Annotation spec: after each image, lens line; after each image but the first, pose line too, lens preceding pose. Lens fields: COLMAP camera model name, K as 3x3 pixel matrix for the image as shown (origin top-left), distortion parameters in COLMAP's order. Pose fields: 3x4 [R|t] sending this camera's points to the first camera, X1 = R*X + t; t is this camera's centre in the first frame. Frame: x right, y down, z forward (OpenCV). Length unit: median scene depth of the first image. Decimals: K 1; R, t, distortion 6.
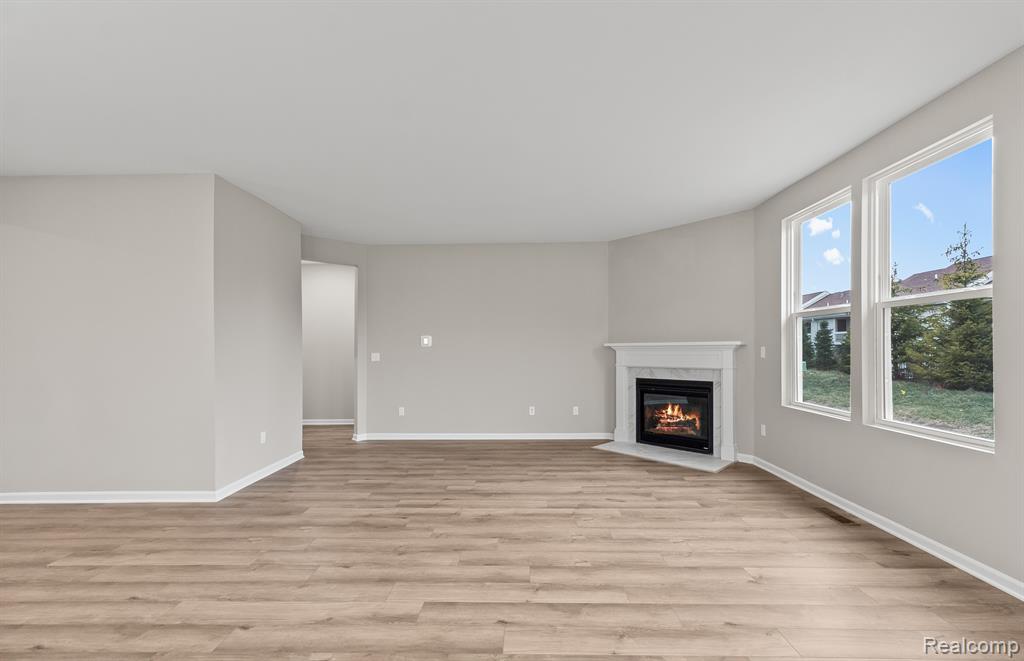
lens RADIAL K [[432.9, 0, 509.9], [0, 432.9, 350.5], [0, 0, 1]] dist [0.005782, 0.000208]
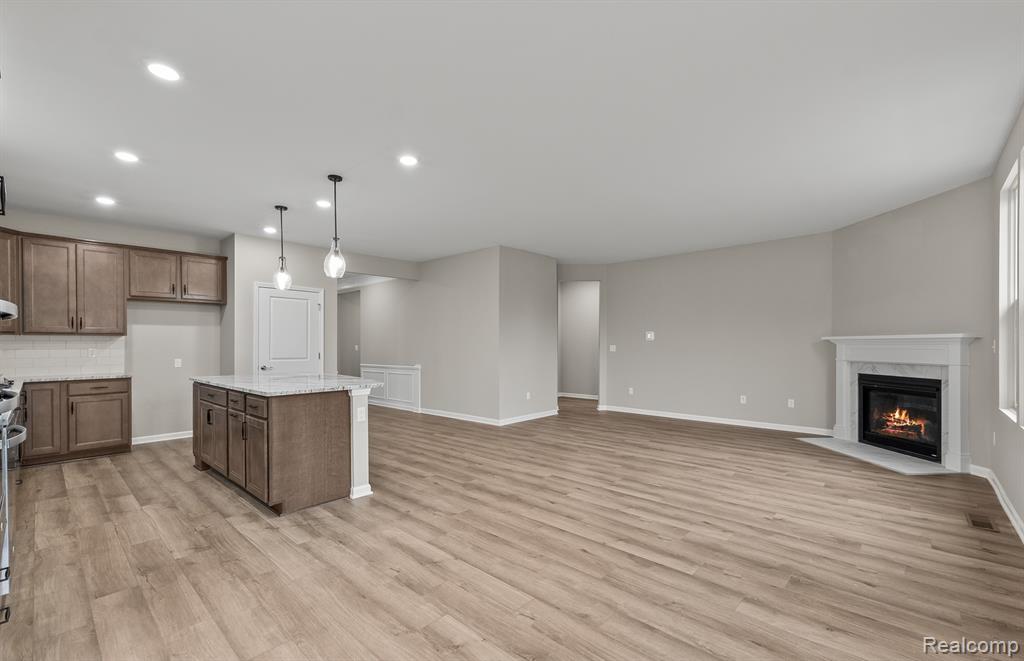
lens RADIAL K [[432.9, 0, 511.6], [0, 432.9, 345.9], [0, 0, 1]] dist [0.005782, 0.000208]
pose [[0.749561, 0.006476, -0.661903, 0.536393], [-0.006991, 0.999974, 0.001867, 0.011310], [0.661898, 0.003228, 0.749587, -0.309674]]
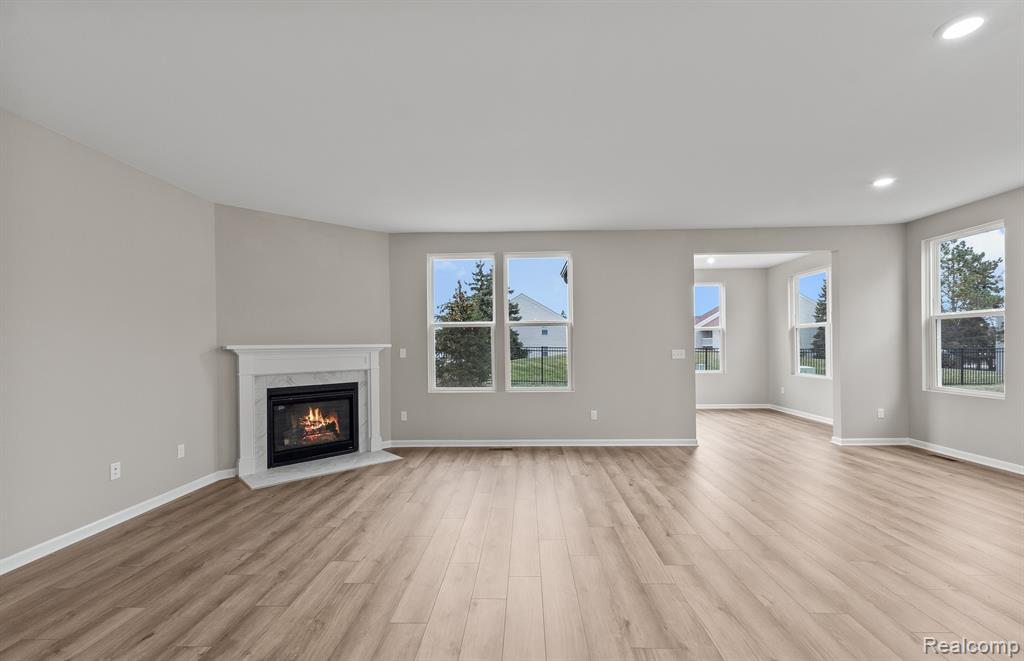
lens RADIAL K [[432.9, 0, 524.9], [0, 432.9, 350.6], [0, 0, 1]] dist [0.005782, 0.000208]
pose [[-0.014774, -0.003461, 0.999885, -0.794370], [0.018449, 0.999823, 0.003734, -0.001612], [-0.999721, 0.018502, -0.014708, 0.813834]]
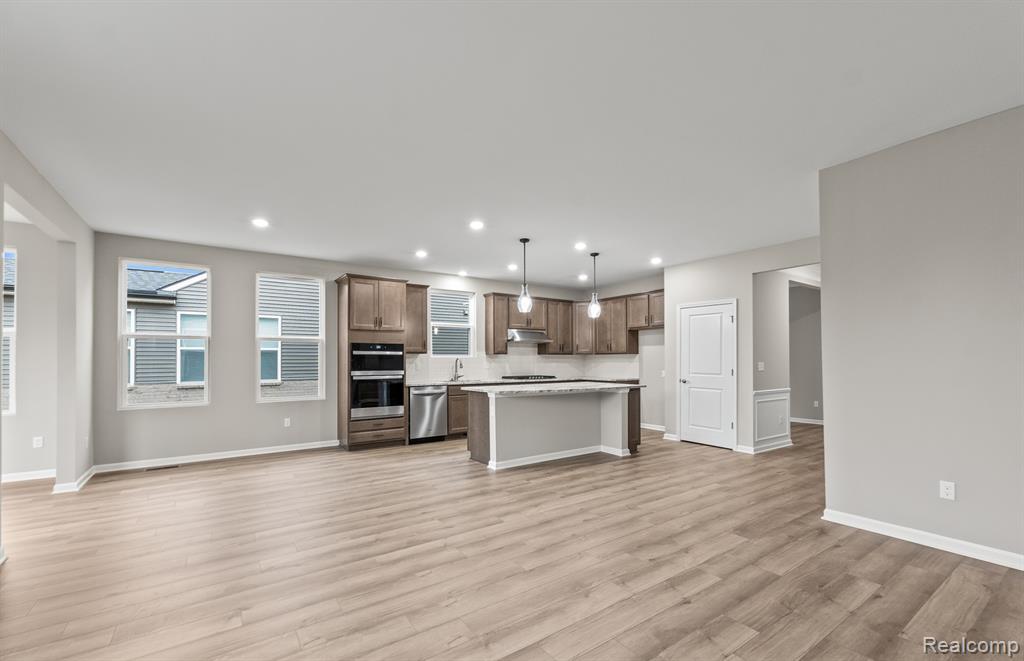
lens RADIAL K [[432.9, 0, 502.7], [0, 432.9, 350.2], [0, 0, 1]] dist [0.005782, 0.000208]
pose [[-0.814949, -0.001963, -0.579529, 0.416114], [0.006863, 0.999891, -0.013038, -0.006678], [0.579491, -0.014602, -0.814848, 1.335217]]
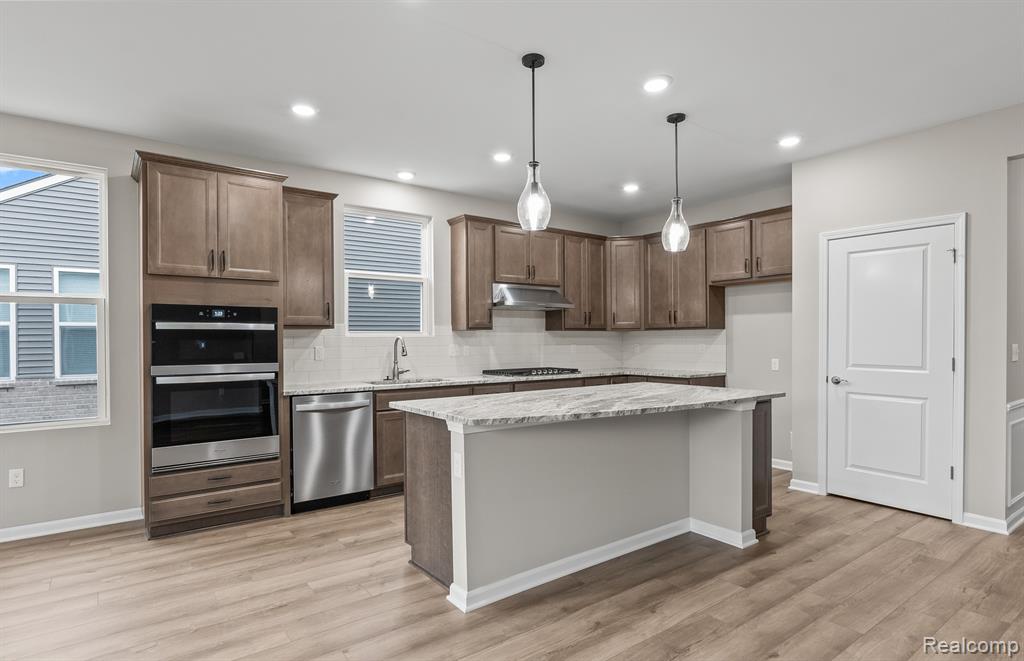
lens RADIAL K [[547.7, 0, 505.4], [0, 547.7, 341.0], [0, 0, 1]] dist [-0.007379, 0.000314]
pose [[-0.791892, 0.014282, -0.610495, 0.028619], [0.009774, 0.999895, 0.010714, 0.000067], [0.610584, 0.002517, -0.791948, 0.793320]]
